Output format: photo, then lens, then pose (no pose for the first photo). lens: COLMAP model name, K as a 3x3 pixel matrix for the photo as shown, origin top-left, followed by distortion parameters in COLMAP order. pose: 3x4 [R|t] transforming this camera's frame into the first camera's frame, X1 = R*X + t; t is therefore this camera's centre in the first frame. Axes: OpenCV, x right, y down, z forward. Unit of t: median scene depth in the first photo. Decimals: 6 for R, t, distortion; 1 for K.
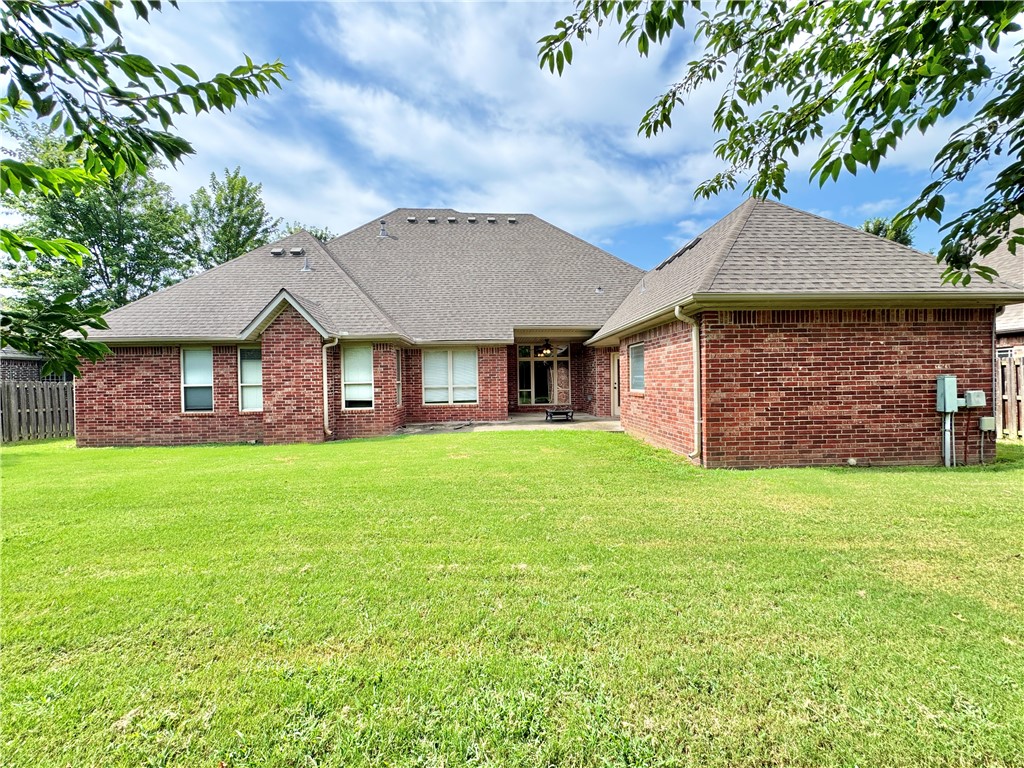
lens RADIAL K [[408.3, 0, 512.0], [0, 408.3, 384.0], [0, 0, 1]] dist [-0.002000, -0.000095]
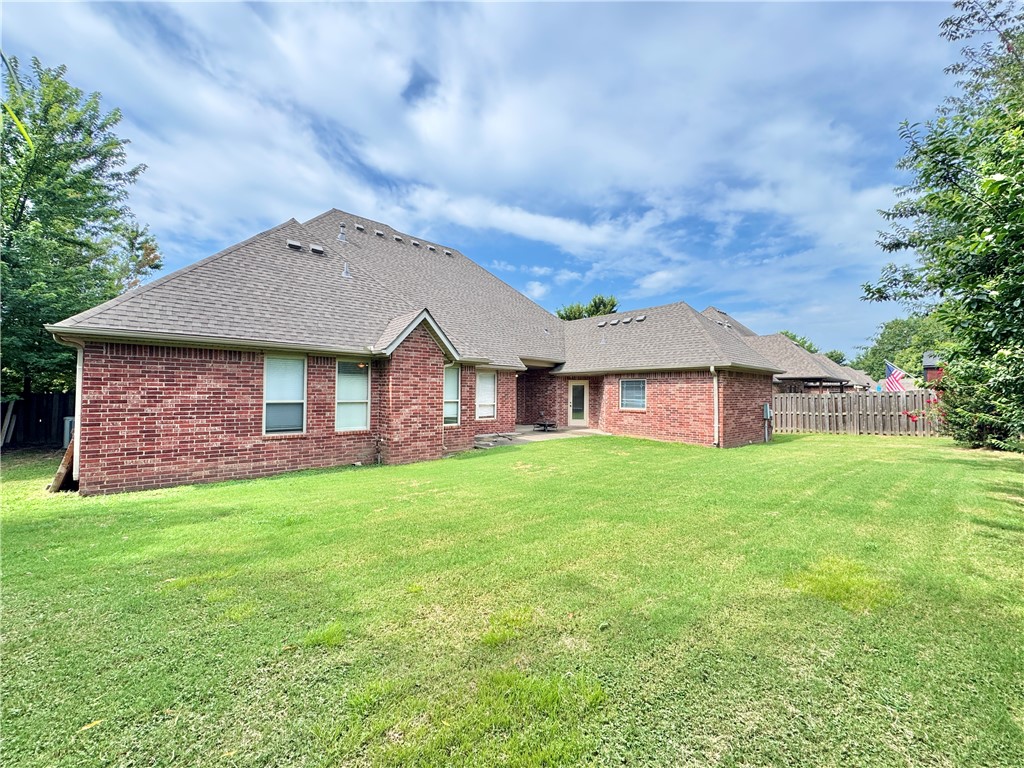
lens RADIAL K [[415.9, 0, 512.0], [0, 415.9, 384.0], [0, 0, 1]] dist [0.009237, -0.000040]
pose [[0.769438, 0.039047, 0.637526, -1.563523], [-0.018796, 0.999082, -0.038506, -0.012972], [-0.638444, 0.017645, 0.769466, 0.089926]]
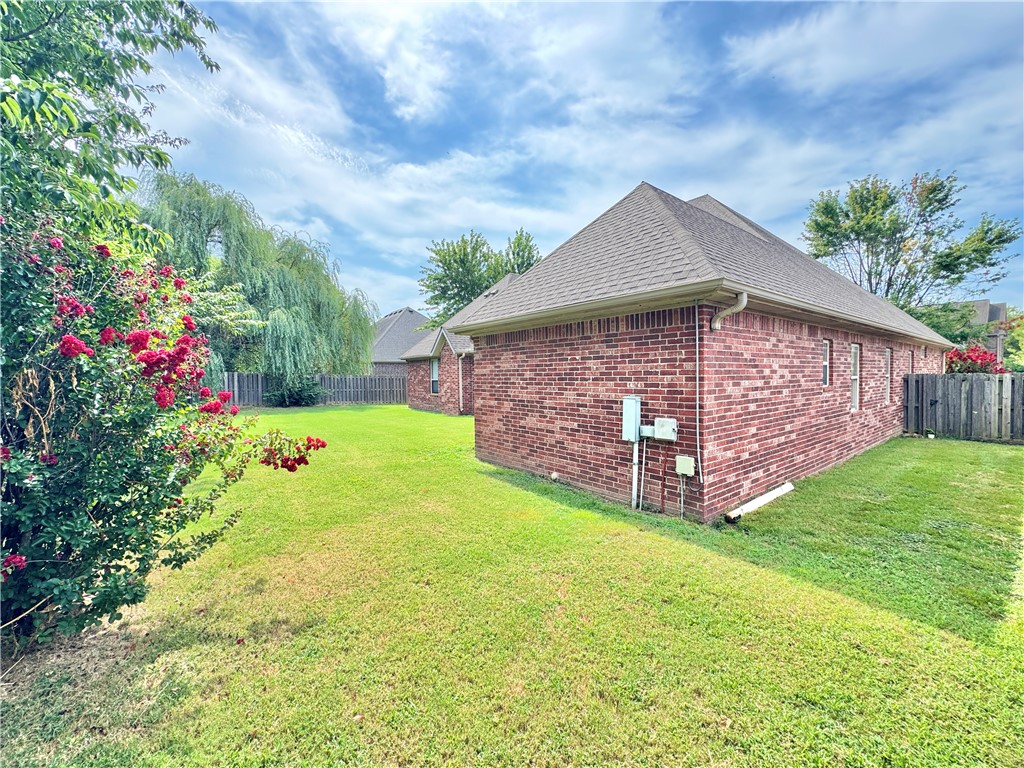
lens RADIAL K [[408.3, 0, 512.0], [0, 408.3, 384.0], [0, 0, 1]] dist [-0.002000, -0.000095]
pose [[0.580749, 0.030737, -0.813502, 1.575598], [-0.002014, 0.999338, 0.036321, -0.074067], [0.814080, -0.019455, 0.580426, 0.323896]]
